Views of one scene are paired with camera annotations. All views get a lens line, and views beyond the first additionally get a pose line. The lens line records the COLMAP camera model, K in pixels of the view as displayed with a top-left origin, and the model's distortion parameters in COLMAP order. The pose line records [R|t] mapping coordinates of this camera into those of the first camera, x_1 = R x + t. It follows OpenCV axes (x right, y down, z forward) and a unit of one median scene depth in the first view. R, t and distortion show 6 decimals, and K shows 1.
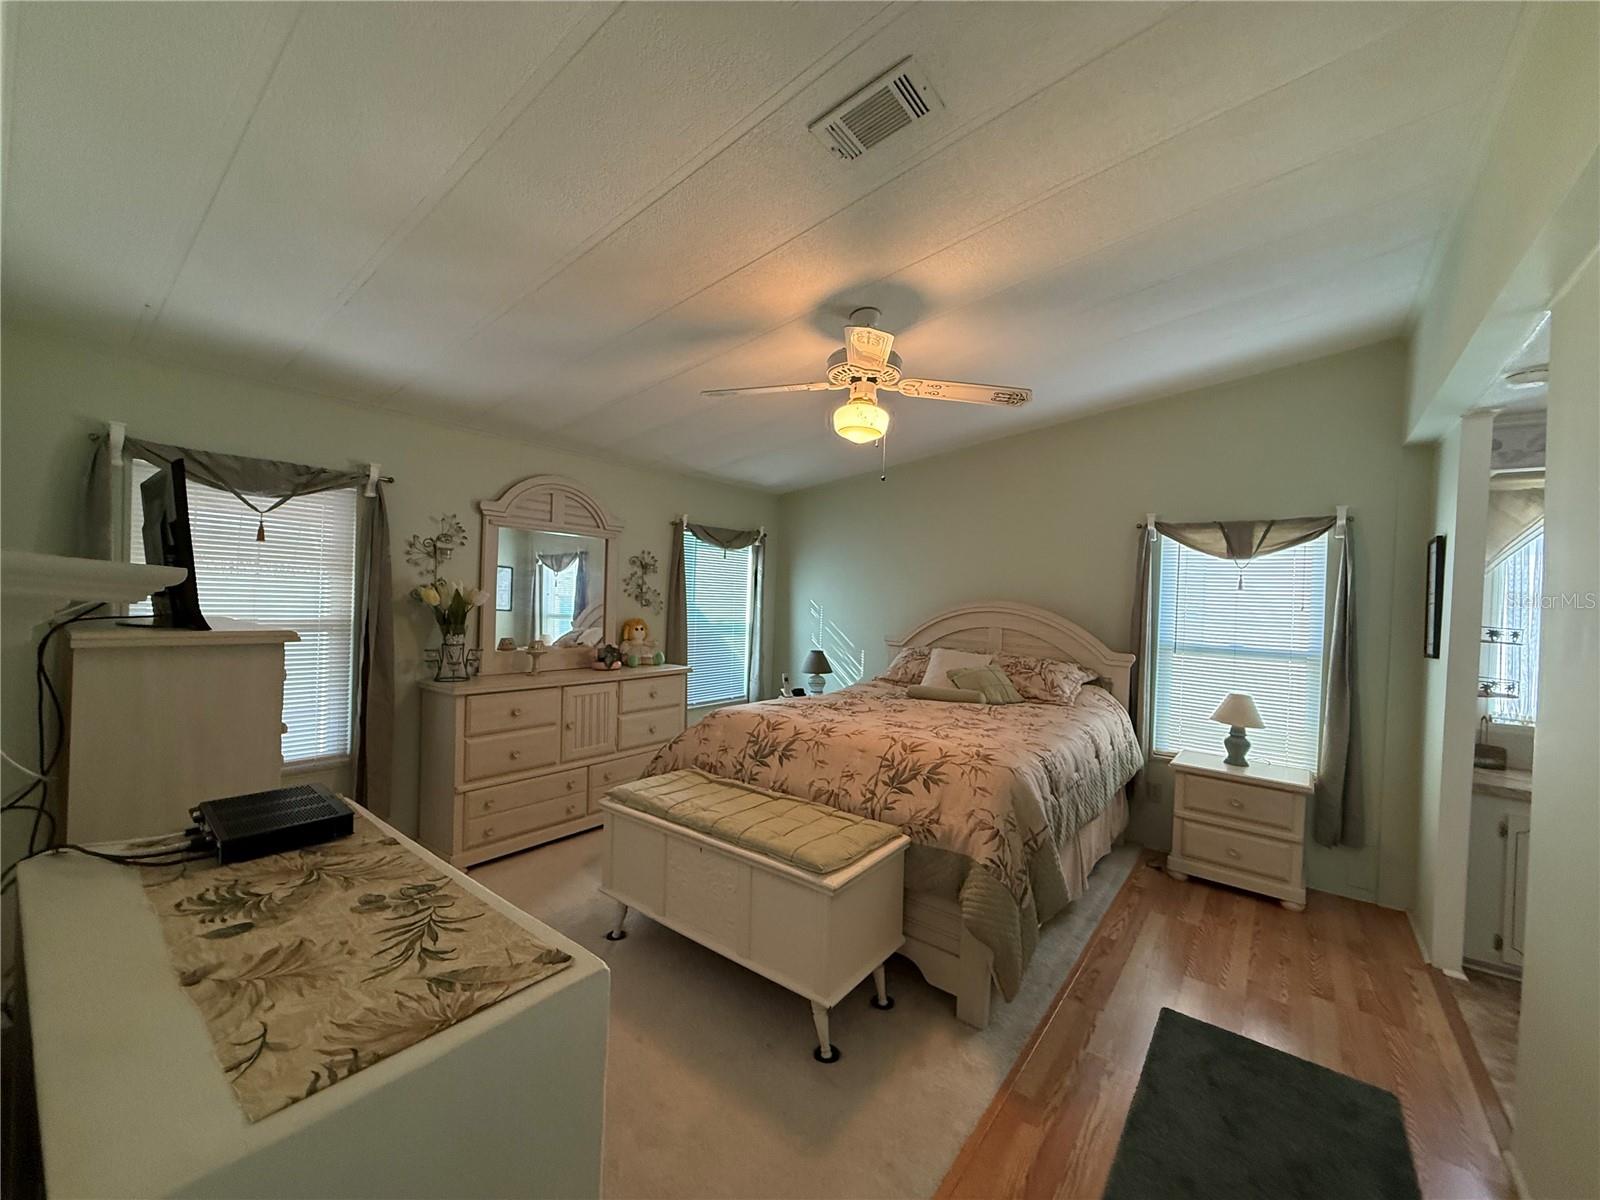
lens RADIAL K [[634.7, 0, 796.7], [0, 634.7, 601.1], [0, 0, 1]] dist [0.000203, -0.000224]
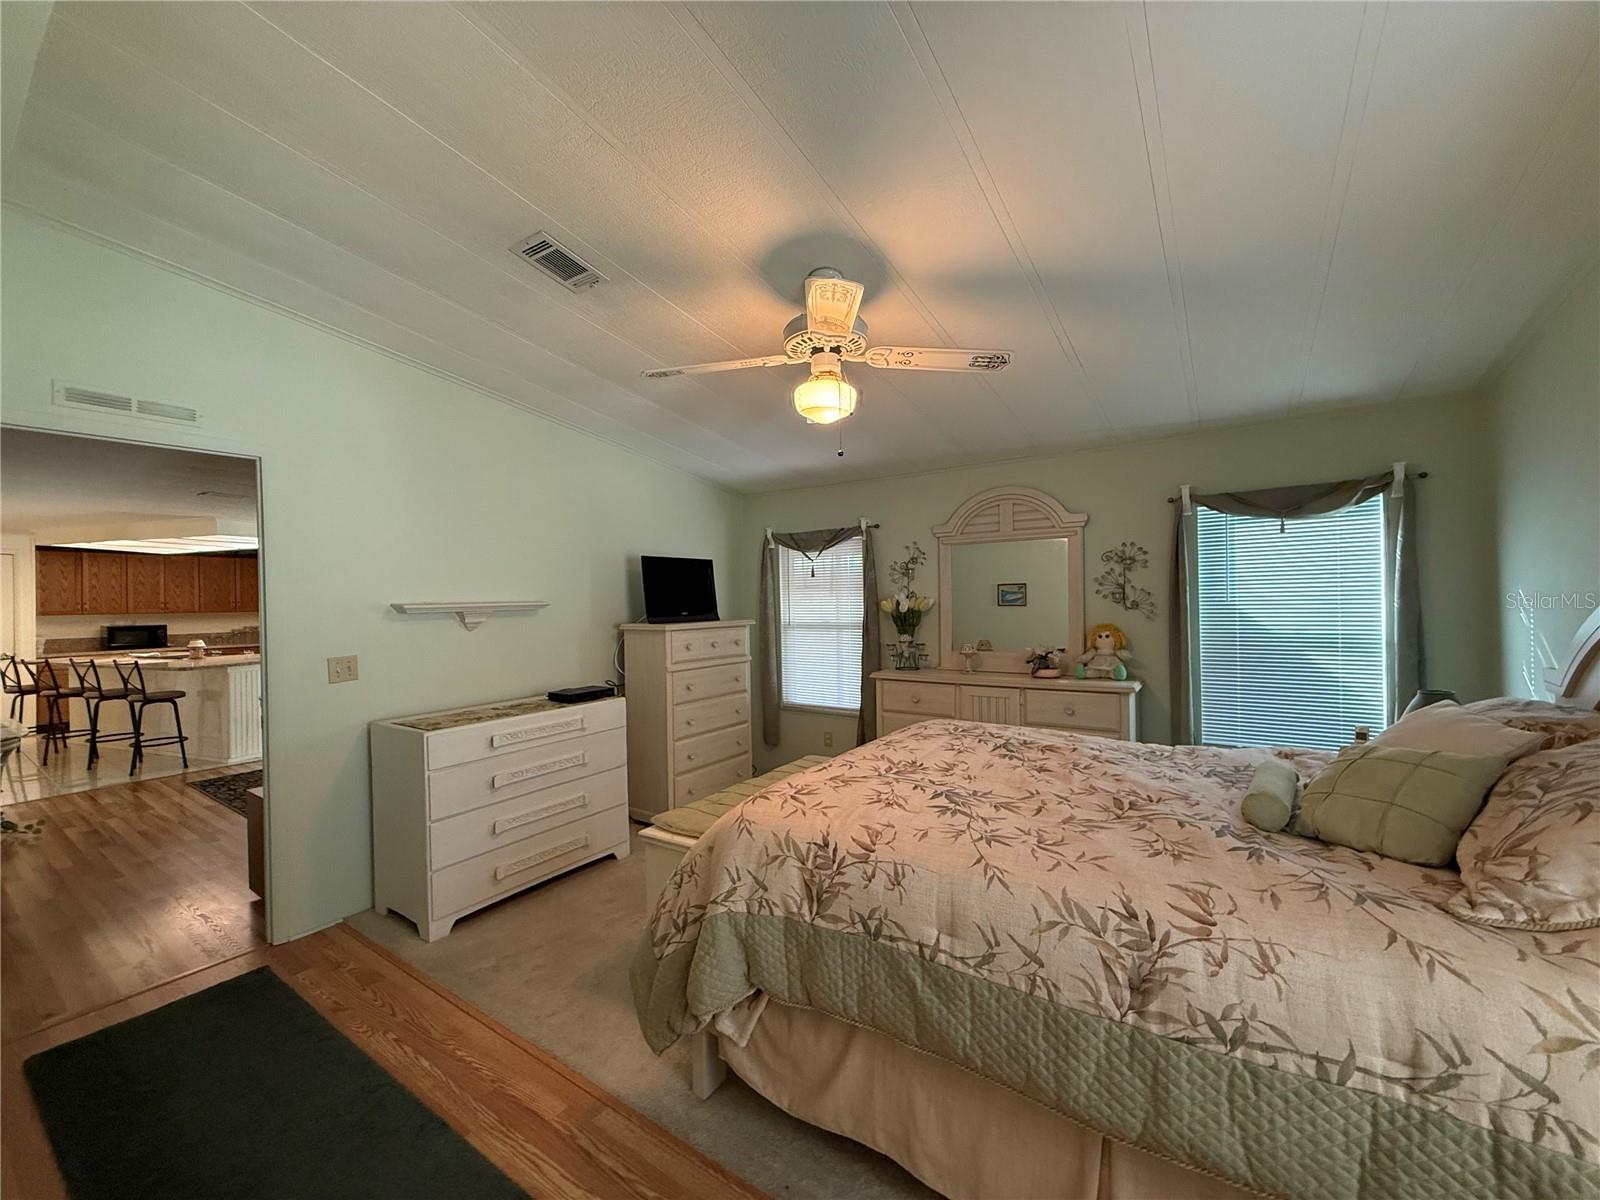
lens RADIAL K [[634.7, 0, 796.7], [0, 634.7, 601.1], [0, 0, 1]] dist [0.000203, -0.000224]
pose [[0.050143, -0.020485, -0.998532, 0.750272], [0.023011, 0.999548, -0.019350, 0.004802], [0.998477, -0.022007, 0.050592, 0.696962]]
